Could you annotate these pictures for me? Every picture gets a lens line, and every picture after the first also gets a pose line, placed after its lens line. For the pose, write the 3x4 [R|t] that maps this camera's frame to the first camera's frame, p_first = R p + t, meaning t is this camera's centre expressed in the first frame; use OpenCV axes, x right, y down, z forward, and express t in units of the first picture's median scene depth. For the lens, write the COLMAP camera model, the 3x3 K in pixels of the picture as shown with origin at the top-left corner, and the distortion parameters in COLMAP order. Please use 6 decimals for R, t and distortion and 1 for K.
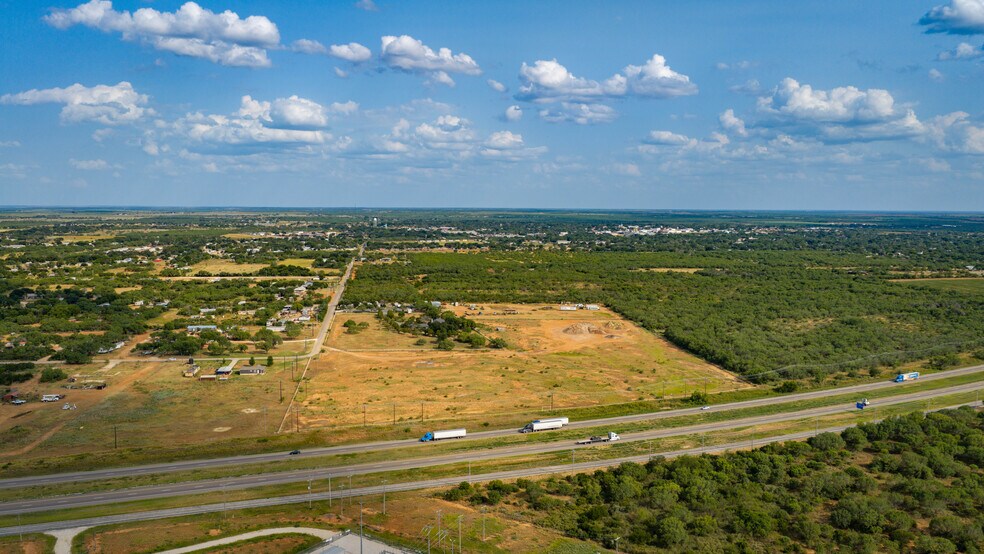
lens RADIAL K [[816.9, 0, 488.4], [0, 816.9, 273.3], [0, 0, 1]] dist [0.022151, -0.051064]
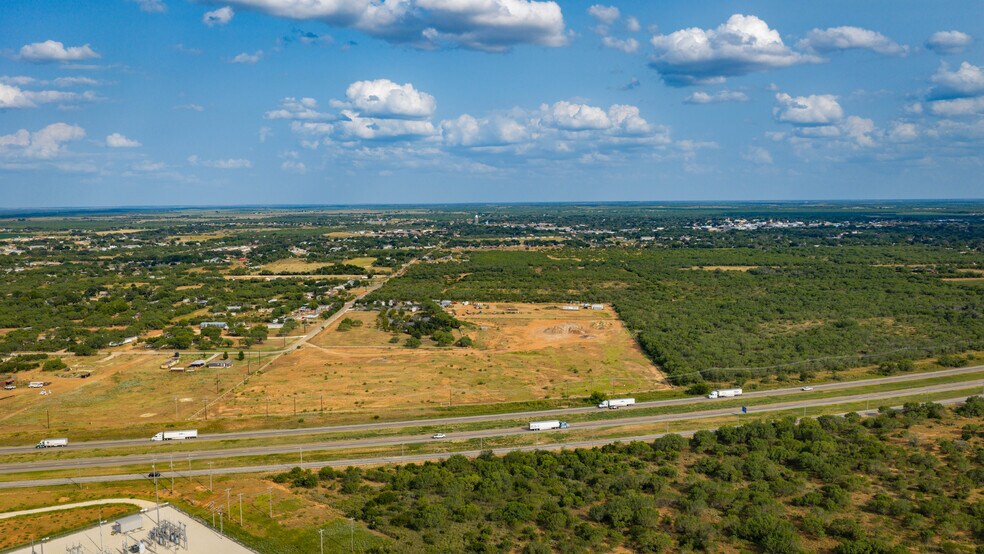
lens RADIAL K [[816.9, 0, 488.5], [0, 816.9, 277.2], [0, 0, 1]] dist [0.022151, -0.051064]
pose [[0.986887, 0.000061, -0.161410, 0.190064], [0.001850, 0.999930, 0.011693, -0.009081], [0.161399, -0.011838, 0.986818, -0.032064]]
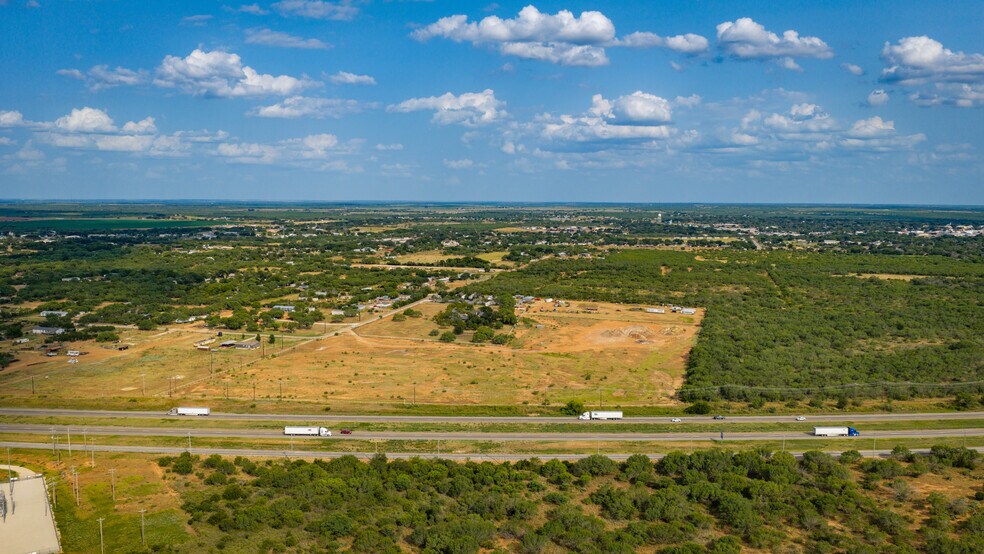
lens RADIAL K [[816.9, 0, 488.5], [0, 816.9, 295.9], [0, 0, 1]] dist [0.022151, -0.051064]
pose [[0.912676, 0.049035, -0.405731, 0.356232], [-0.035762, 0.998550, 0.040237, -0.005777], [0.407116, -0.022214, 0.913106, 0.076214]]
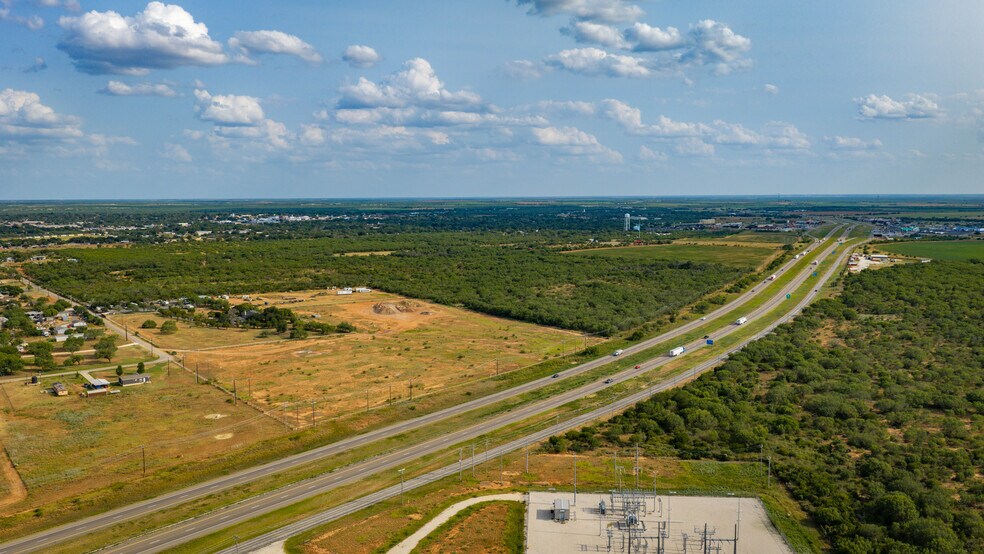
lens RADIAL K [[816.9, 0, 486.2], [0, 816.9, 309.0], [0, 0, 1]] dist [0.022151, -0.051064]
pose [[0.868286, -0.081055, 0.489397, -0.287591], [0.053394, 0.996100, 0.070245, 0.002121], [-0.493182, -0.034862, 0.869228, 0.047243]]
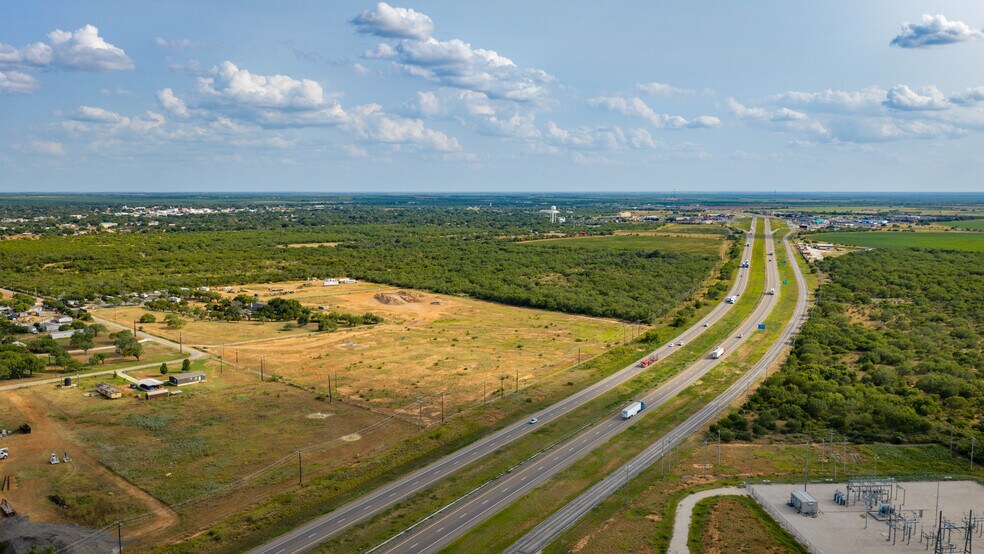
lens RADIAL K [[816.9, 0, 487.7], [0, 816.9, 272.8], [0, 0, 1]] dist [0.022151, -0.051064]
pose [[0.788443, -0.068272, 0.611307, -0.396851], [0.055794, 0.997662, 0.039459, 0.004112], [-0.612572, 0.002996, 0.790409, 0.166718]]
